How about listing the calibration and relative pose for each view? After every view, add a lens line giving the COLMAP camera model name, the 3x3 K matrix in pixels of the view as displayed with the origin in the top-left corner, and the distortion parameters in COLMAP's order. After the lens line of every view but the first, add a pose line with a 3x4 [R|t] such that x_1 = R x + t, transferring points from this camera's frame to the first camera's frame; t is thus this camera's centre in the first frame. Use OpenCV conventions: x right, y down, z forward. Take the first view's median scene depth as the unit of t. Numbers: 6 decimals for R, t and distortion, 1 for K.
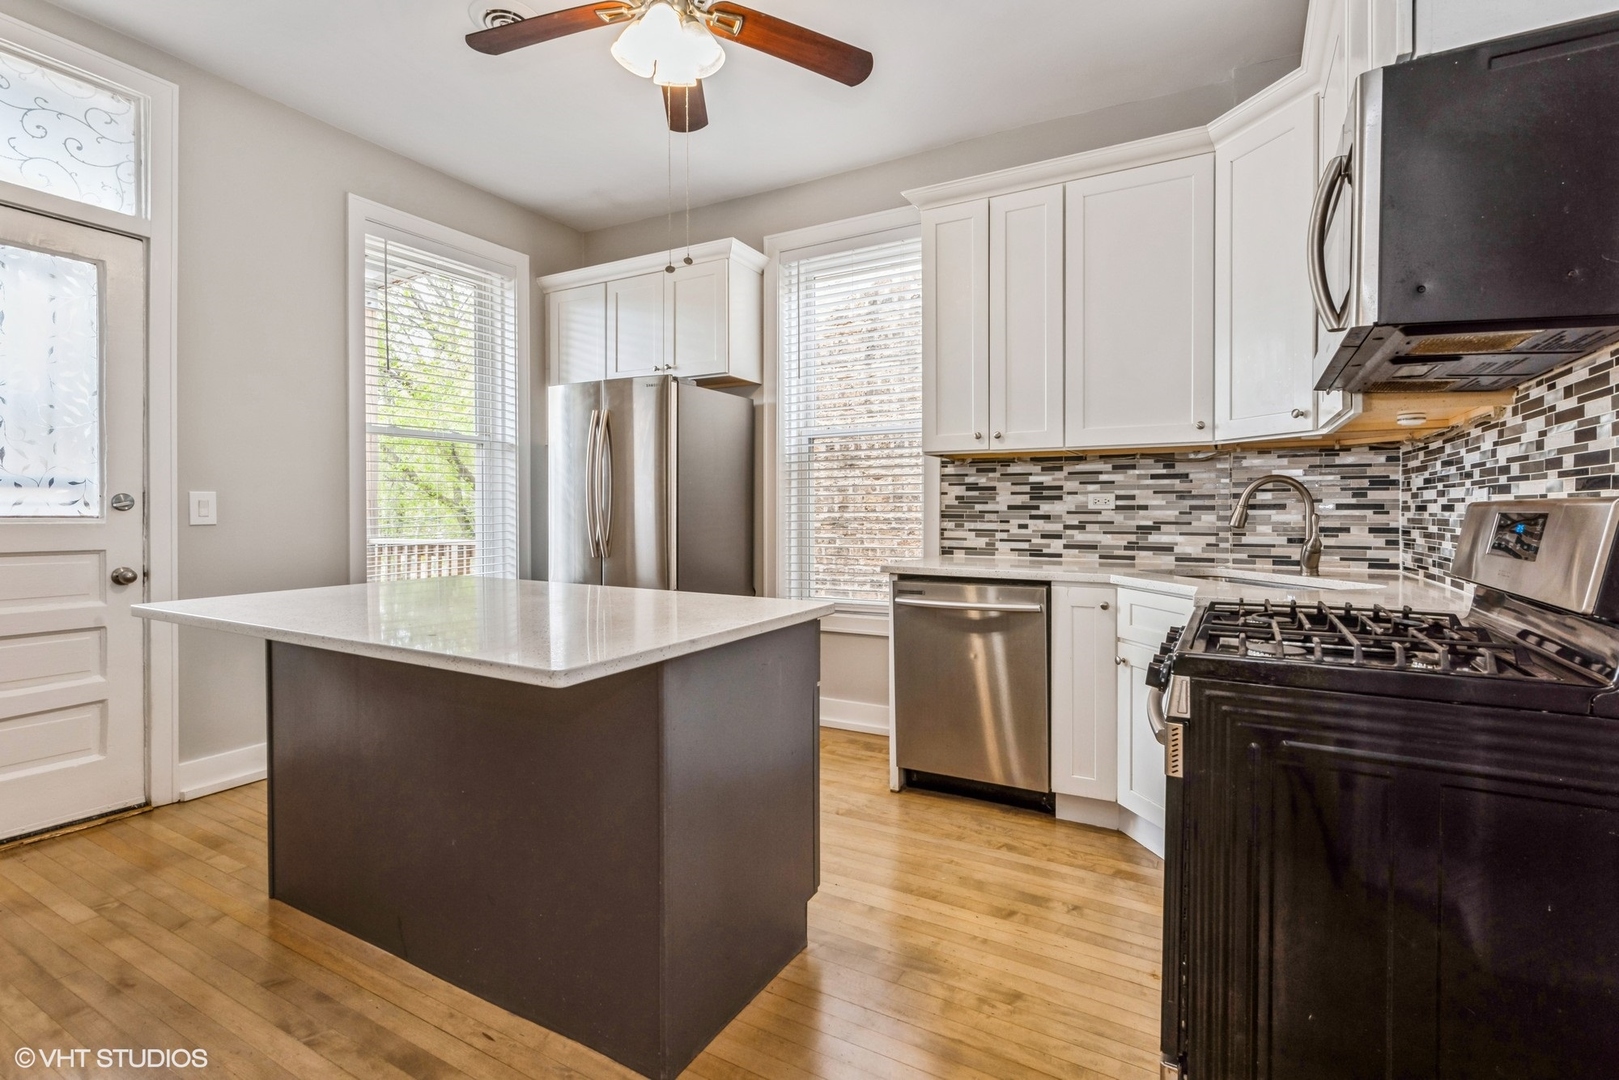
lens RADIAL K [[756.5, 0, 811.0], [0, 756.5, 514.0], [0, 0, 1]] dist [0.000026, -0.000122]
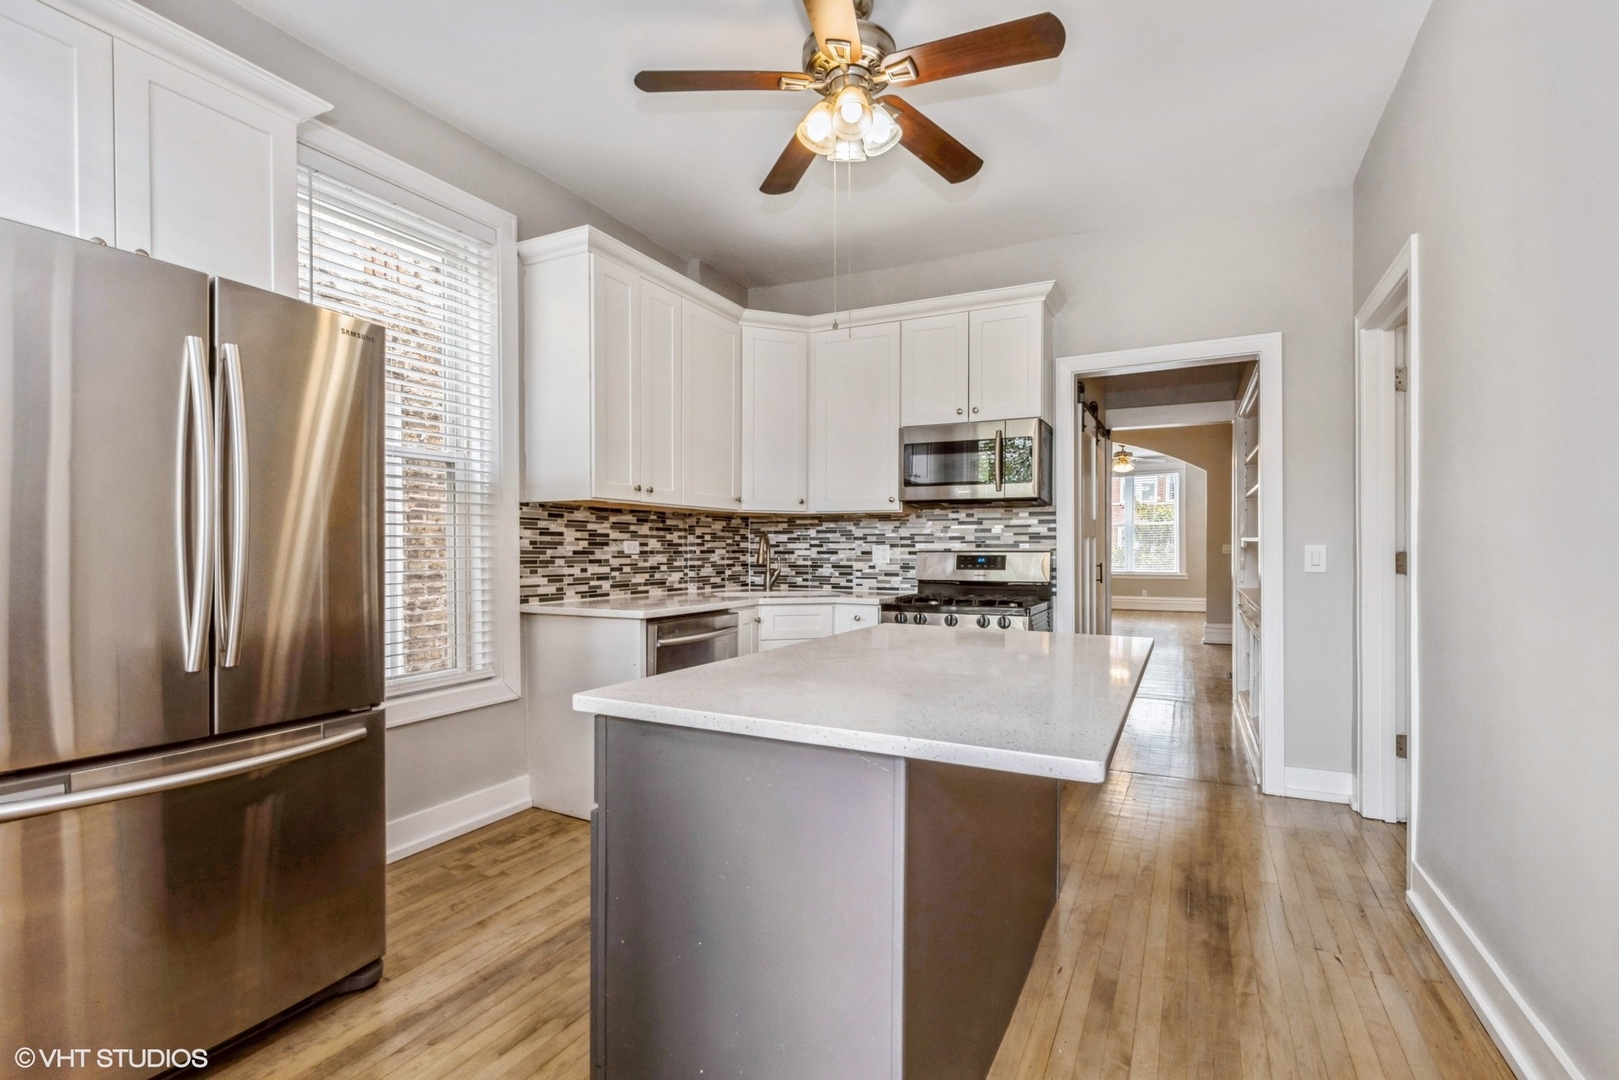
lens RADIAL K [[761.3, 0, 809.5], [0, 761.3, 540.0], [0, 0, 1]] dist [-0.000361, -0.000048]
pose [[-0.042183, 0.011762, 0.999041, -0.825065], [0.008949, 0.999895, -0.011394, -0.011539], [-0.999070, 0.008460, -0.042284, 0.733194]]
